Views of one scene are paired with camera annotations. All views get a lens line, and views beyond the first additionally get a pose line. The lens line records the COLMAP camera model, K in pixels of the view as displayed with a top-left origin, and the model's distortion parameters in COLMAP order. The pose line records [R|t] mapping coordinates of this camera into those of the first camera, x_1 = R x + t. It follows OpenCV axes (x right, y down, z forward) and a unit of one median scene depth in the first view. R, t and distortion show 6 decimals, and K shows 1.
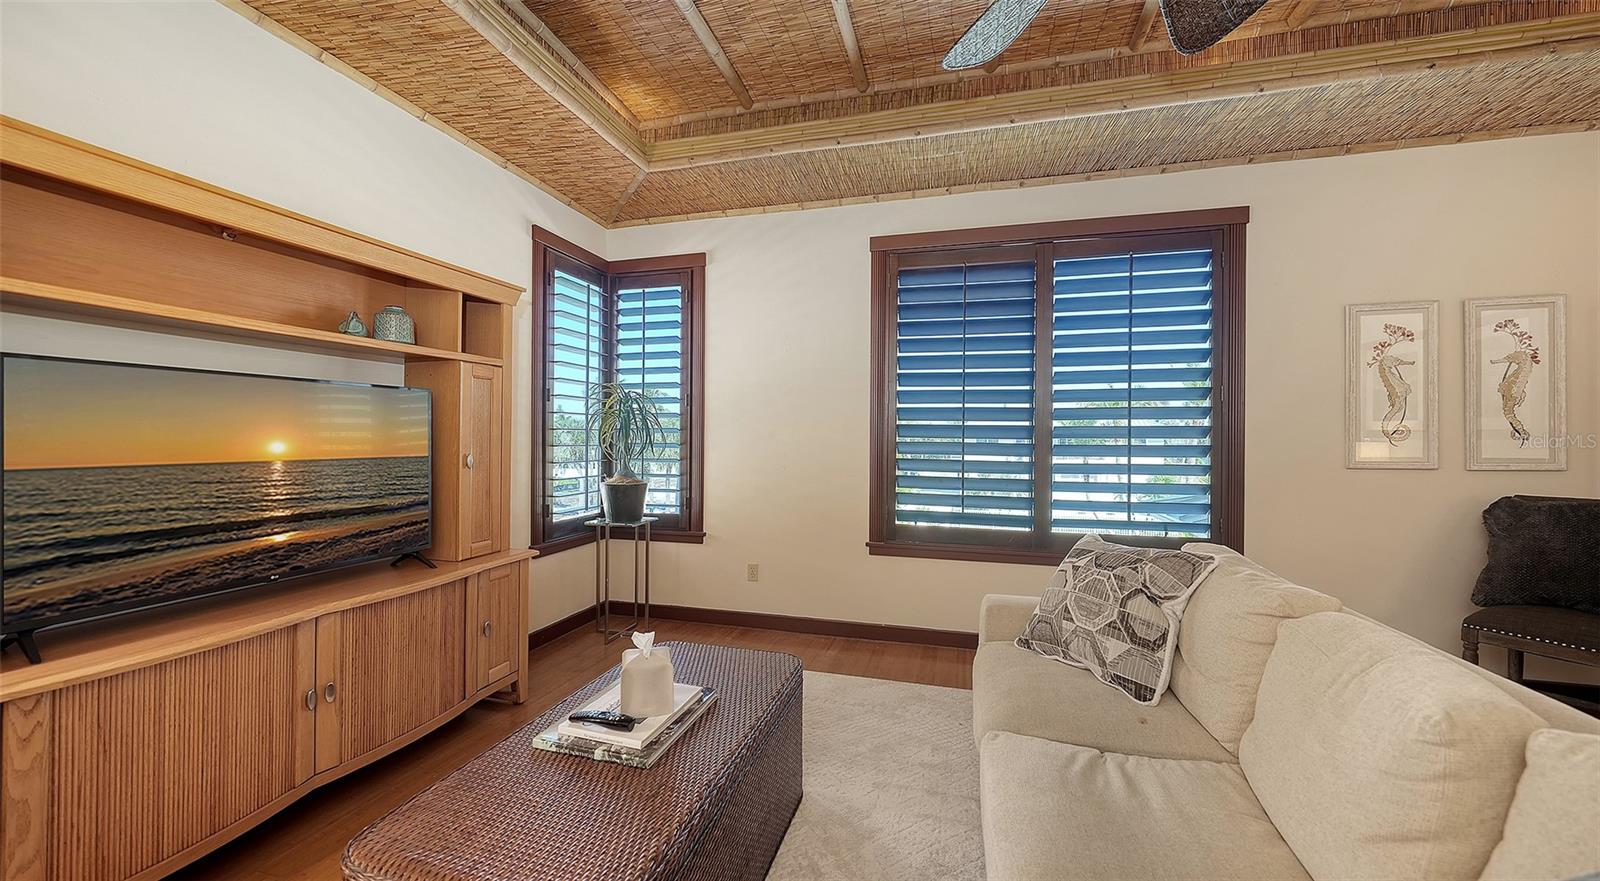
lens RADIAL K [[577.0, 0, 799.8], [0, 577.0, 434.7], [0, 0, 1]] dist [-0.006516, -0.000425]
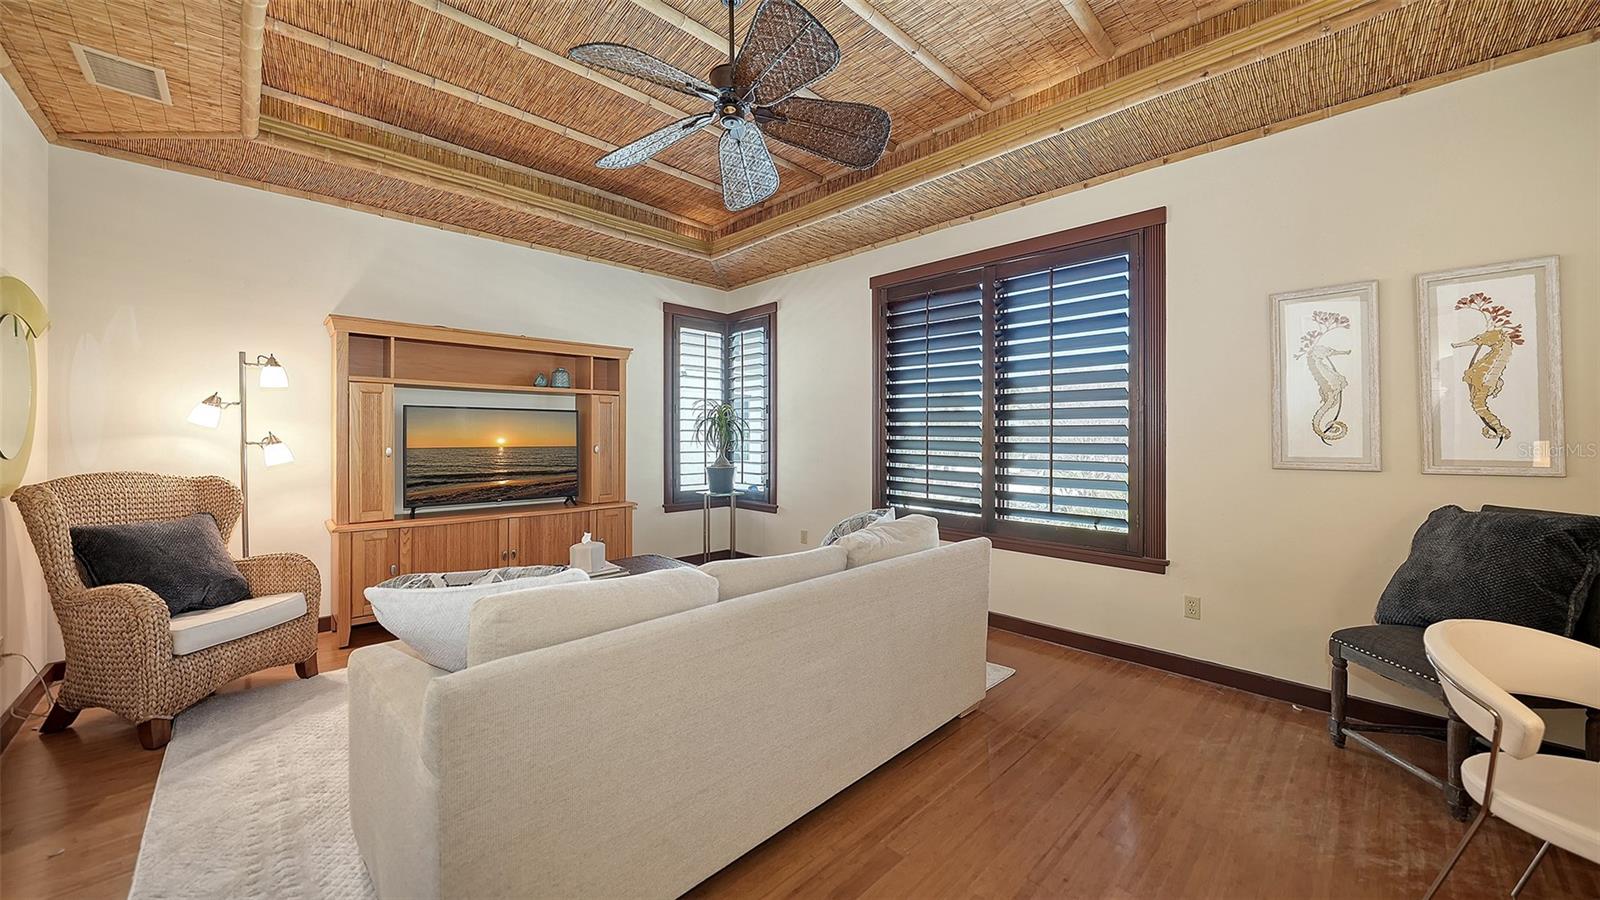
lens RADIAL K [[577.0, 0, 800.2], [0, 577.0, 436.0], [0, 0, 1]] dist [-0.006516, -0.000425]
pose [[0.861446, -0.001123, -0.507848, 0.778496], [0.003415, 0.999988, 0.003582, -0.000422], [0.507838, -0.004820, 0.861439, -0.205739]]
